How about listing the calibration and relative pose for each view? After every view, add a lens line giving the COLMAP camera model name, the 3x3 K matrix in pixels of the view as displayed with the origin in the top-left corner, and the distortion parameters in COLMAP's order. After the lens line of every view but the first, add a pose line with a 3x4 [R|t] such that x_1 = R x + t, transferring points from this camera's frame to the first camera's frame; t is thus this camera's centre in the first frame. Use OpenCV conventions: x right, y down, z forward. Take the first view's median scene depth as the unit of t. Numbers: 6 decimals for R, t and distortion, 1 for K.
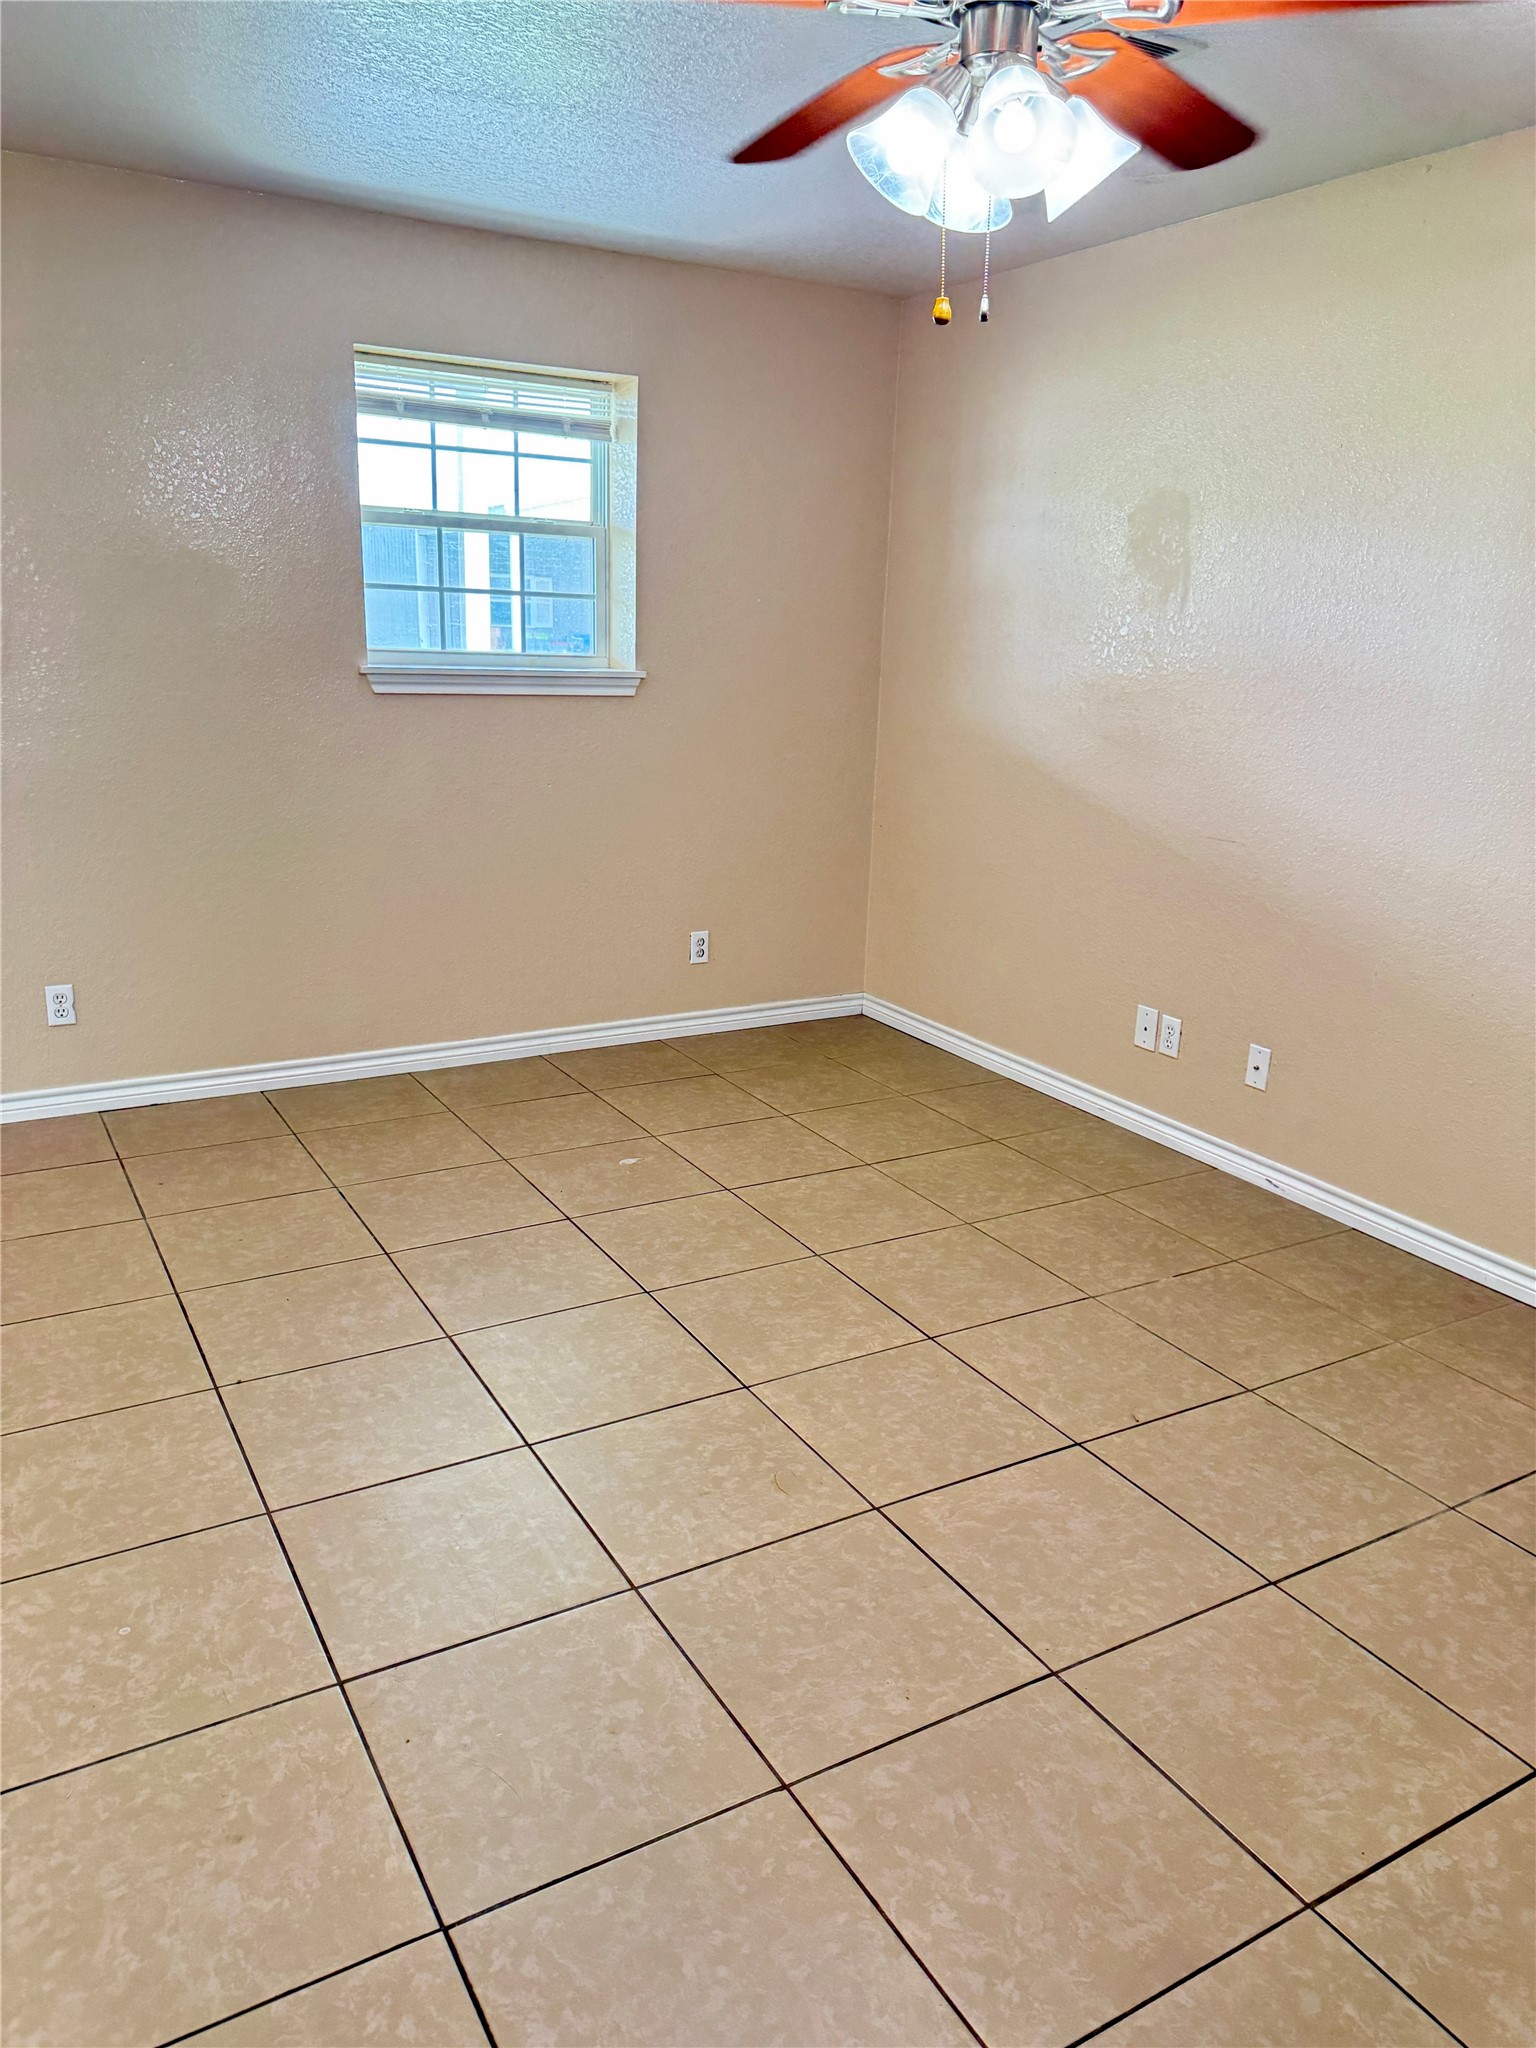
lens RADIAL K [[1476.5, 0, 761.1], [0, 1476.5, 1042.5], [0, 0, 1]] dist [-0.001915, -0.004931]
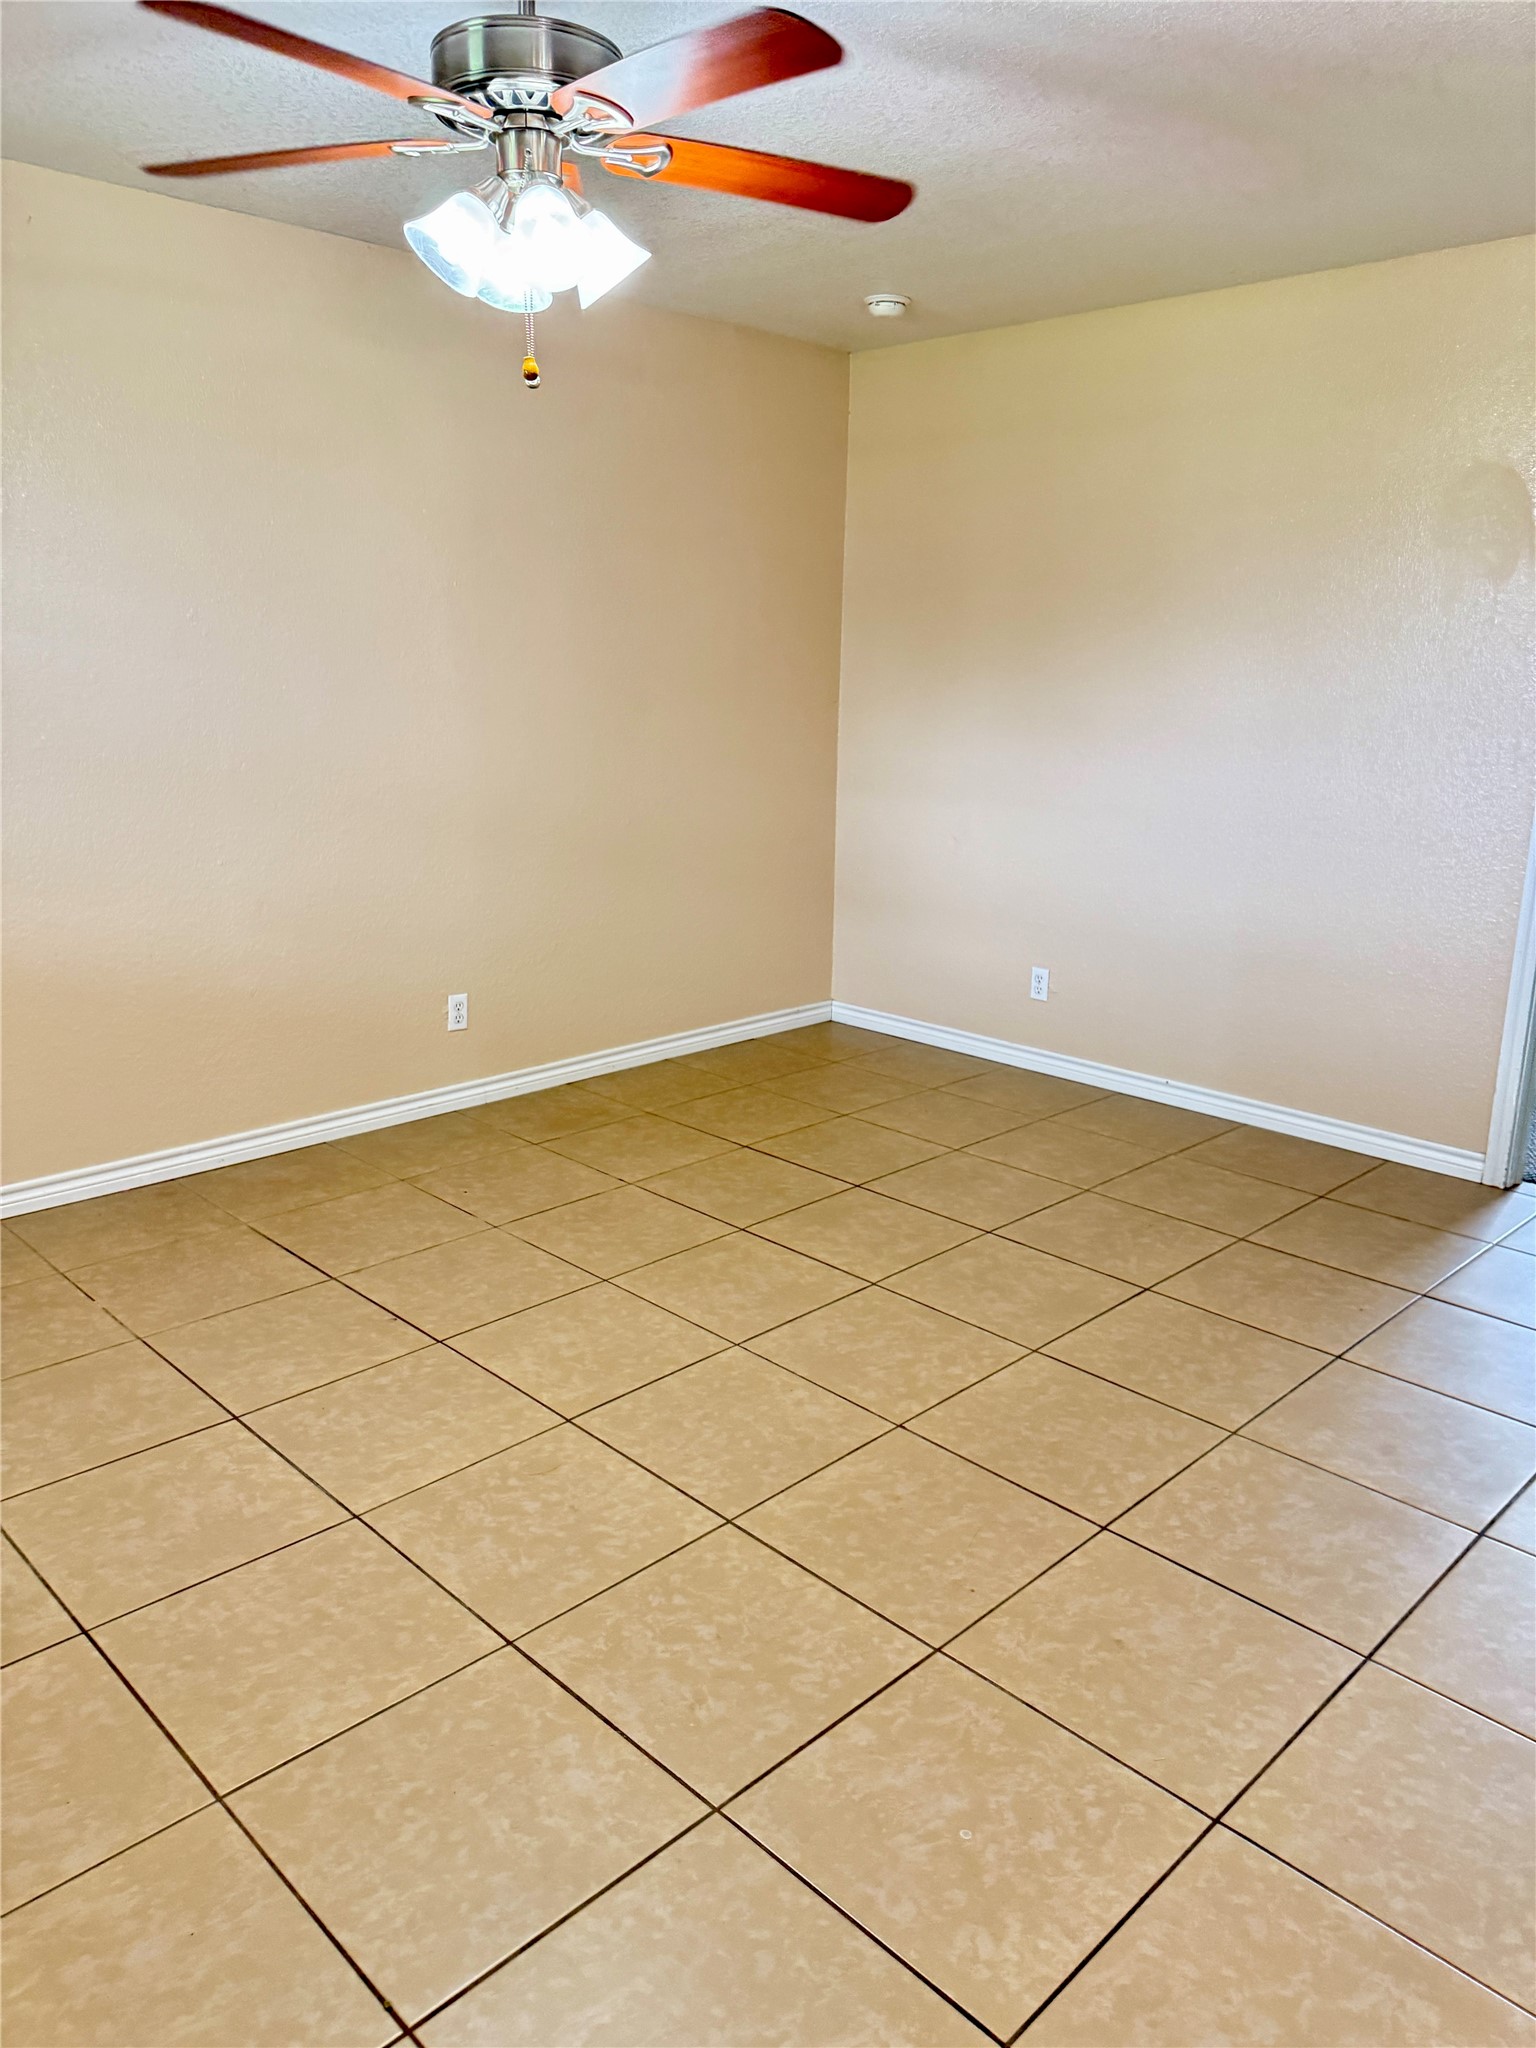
lens RADIAL K [[1449.5, 0, 753.5], [0, 1449.5, 1033.1], [0, 0, 1]] dist [0.136104, -0.222722]
pose [[-0.253657, -0.289013, 0.923109, -1.128318], [0.244542, 0.904160, 0.350277, -0.391957], [-0.935873, 0.314589, -0.158671, 1.161318]]
